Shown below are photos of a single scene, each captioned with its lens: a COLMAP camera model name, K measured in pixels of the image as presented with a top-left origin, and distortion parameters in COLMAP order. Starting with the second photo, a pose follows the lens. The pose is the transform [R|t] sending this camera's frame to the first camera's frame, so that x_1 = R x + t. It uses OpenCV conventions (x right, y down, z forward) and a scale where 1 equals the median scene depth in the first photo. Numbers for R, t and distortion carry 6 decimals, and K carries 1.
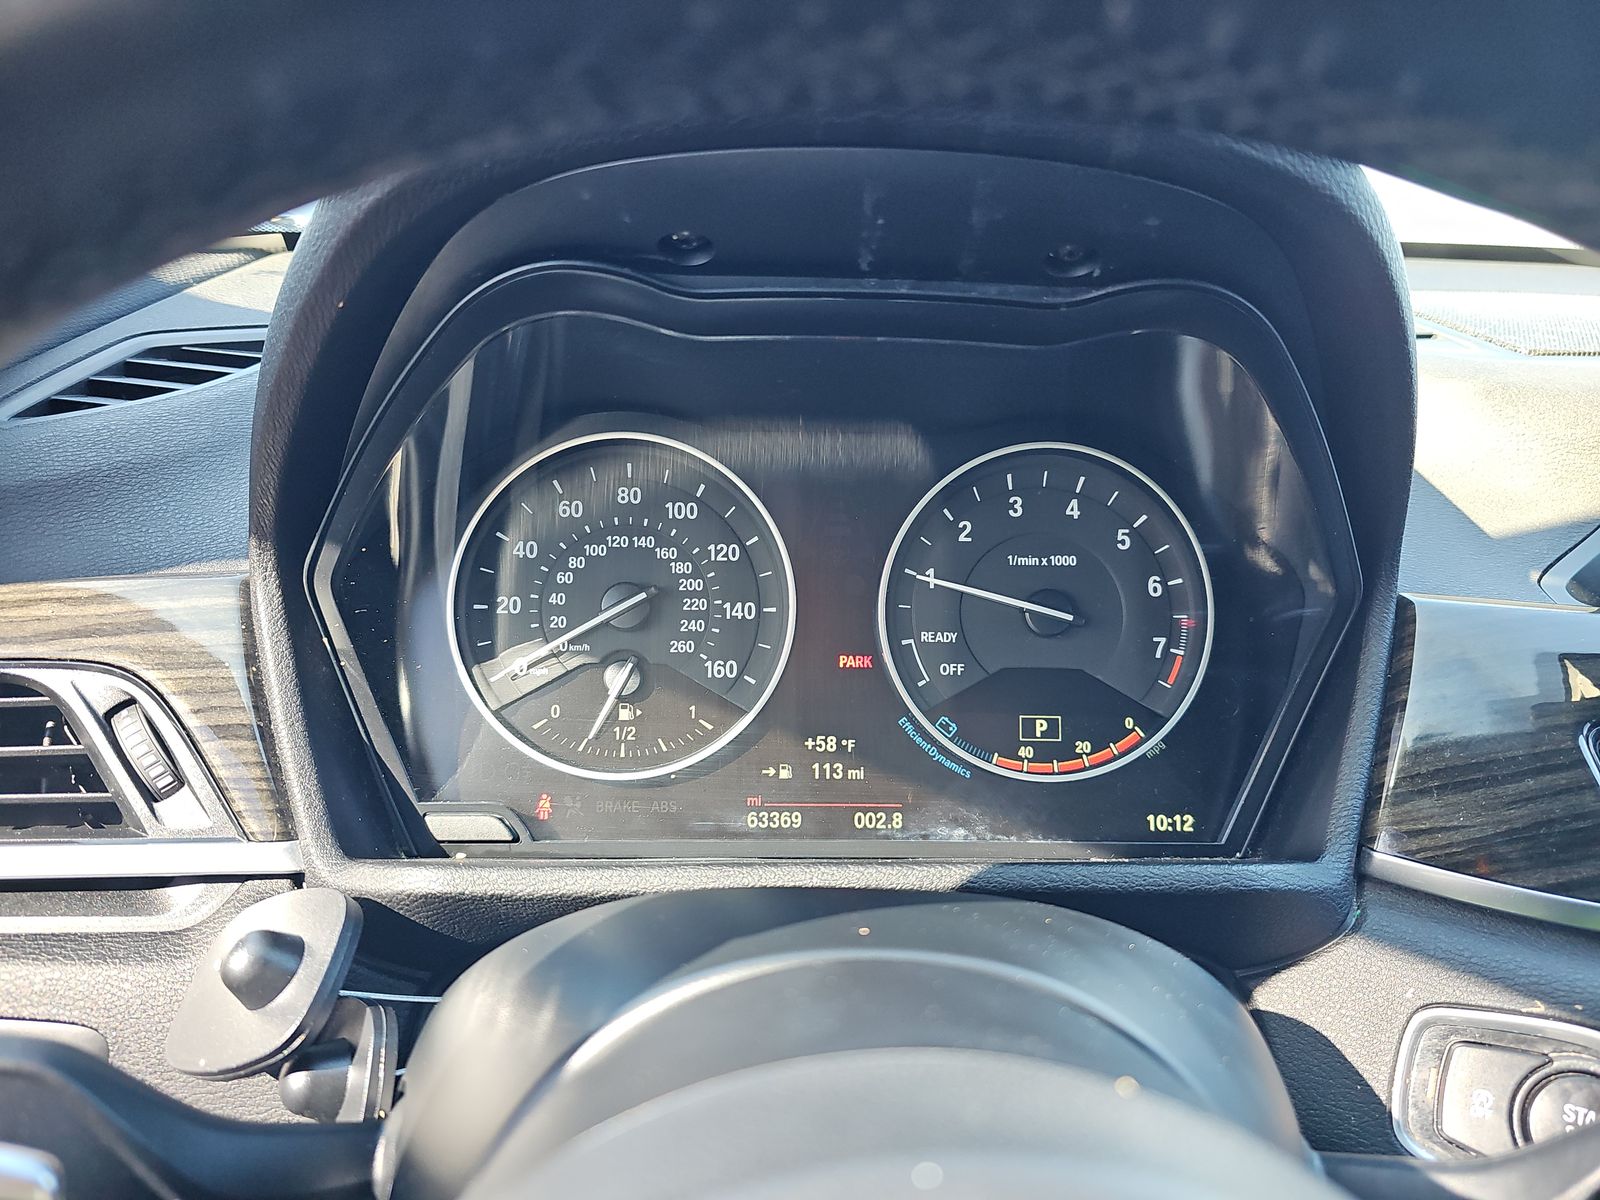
lens RADIAL K [[1049.0, 0, 800.0], [0, 1049.0, 600.0], [0, 0, 1]] dist [0.001794, -0.001773]
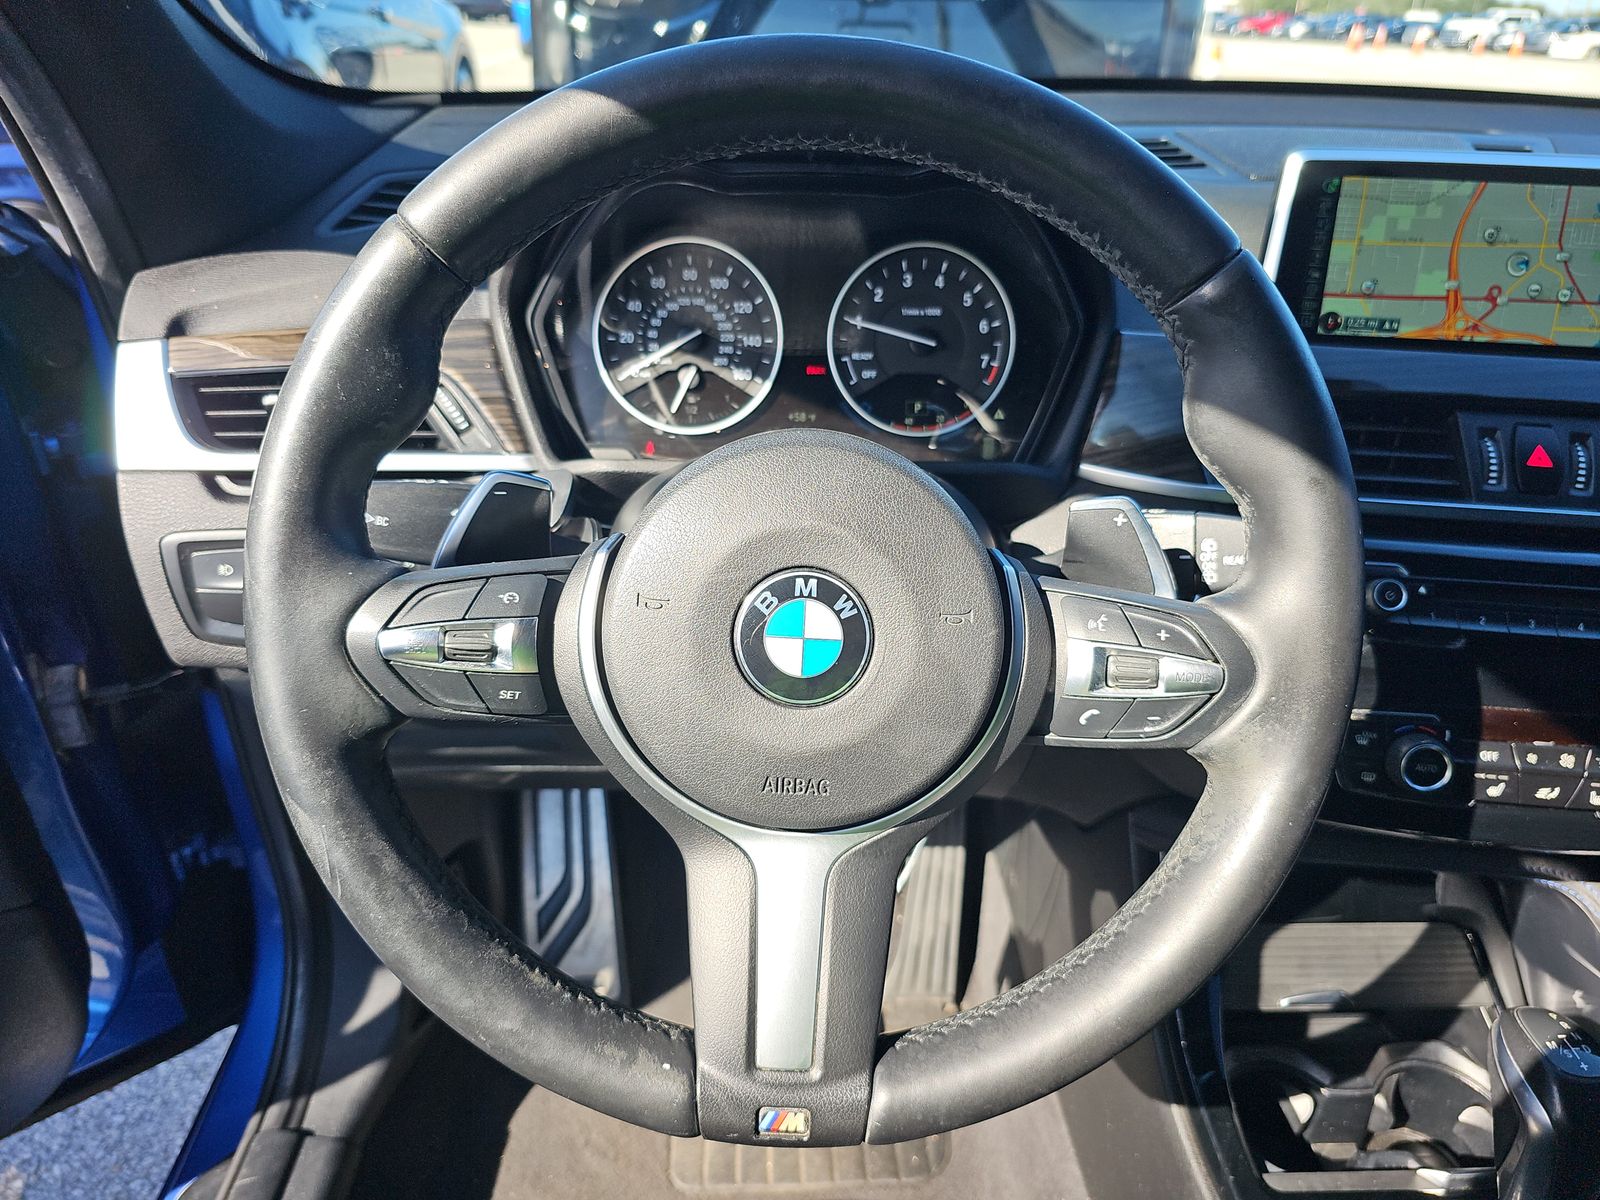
lens RADIAL K [[1075.8, 0, 787.9], [0, 1075.8, 635.3], [0, 0, 1]] dist [-0.010972, -0.006222]
pose [[0.999792, 0.002368, -0.020232, 0.043575], [0.001957, 0.977462, 0.211100, 0.116886], [0.020276, -0.211096, 0.977255, -0.927968]]
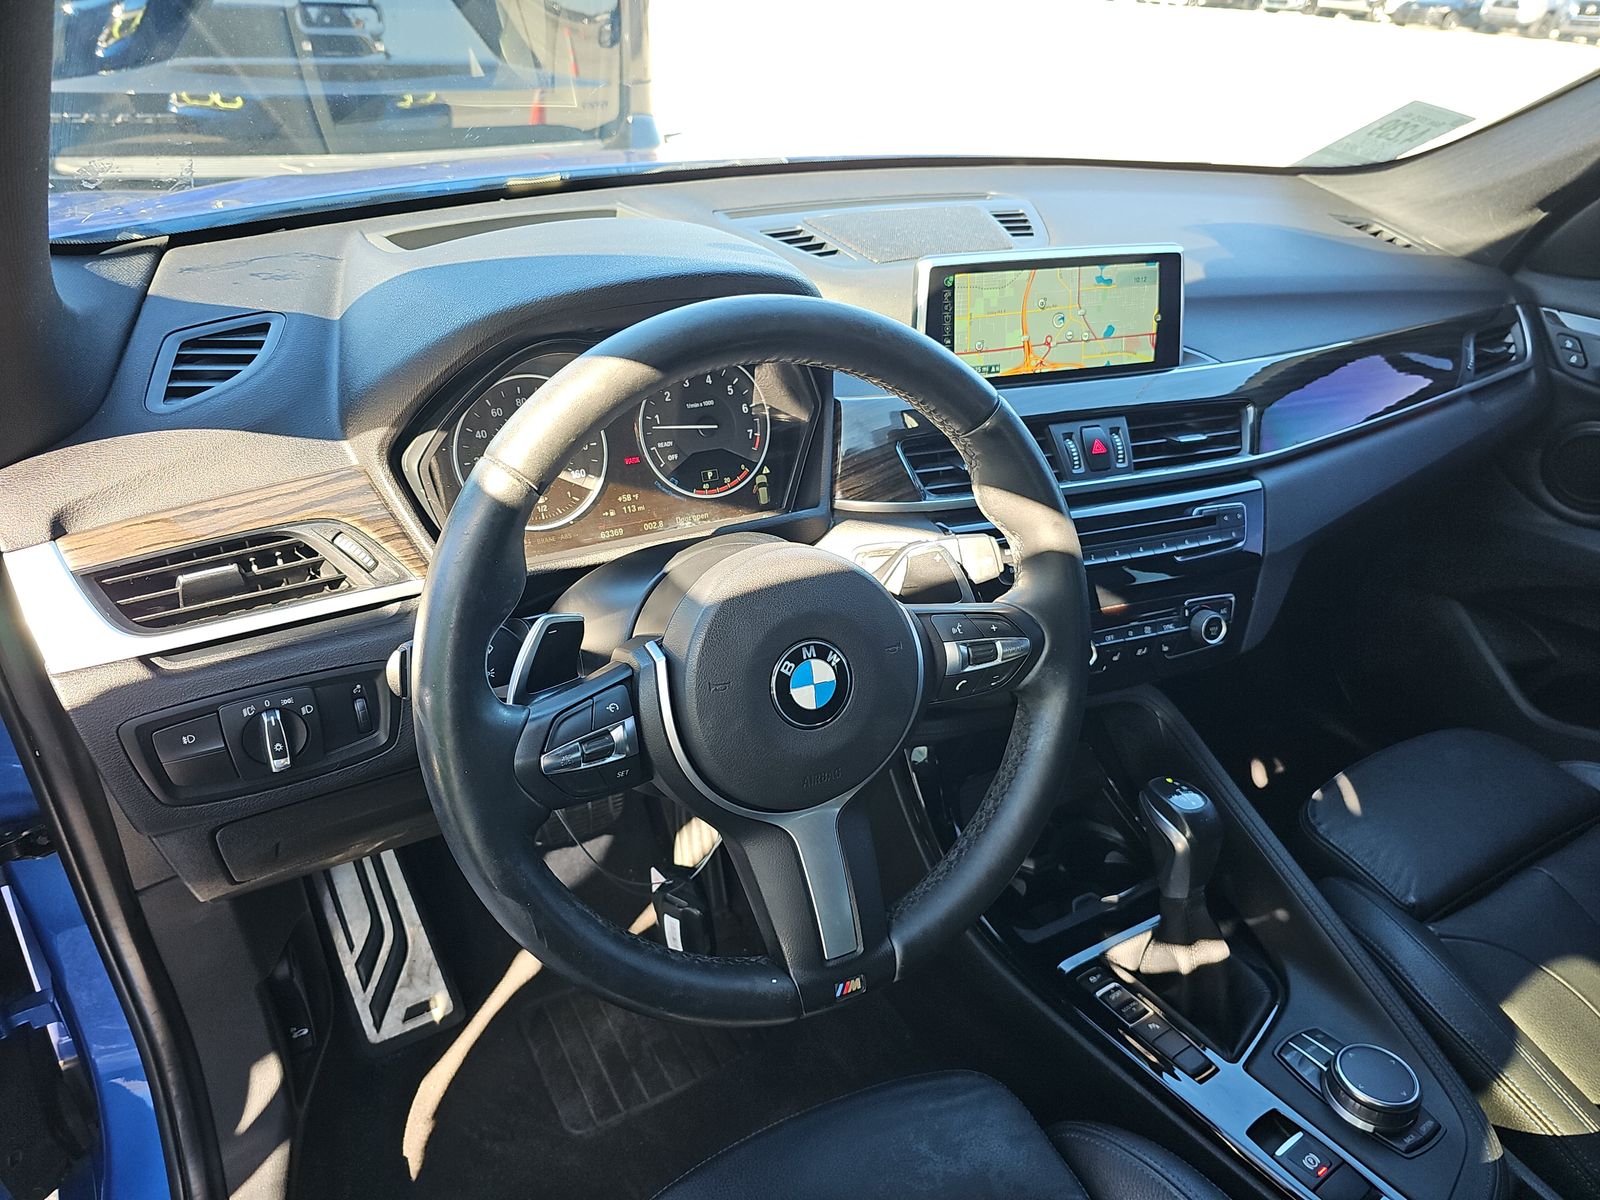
lens RADIAL K [[1052.2, 0, 799.7], [0, 1052.2, 640.4], [0, 0, 1]] dist [0.004774, -0.003467]
pose [[0.891882, -0.232126, 0.388155, -0.617097], [0.117055, 0.947472, 0.297648, -0.215339], [-0.436858, -0.220031, 0.872205, -1.288358]]
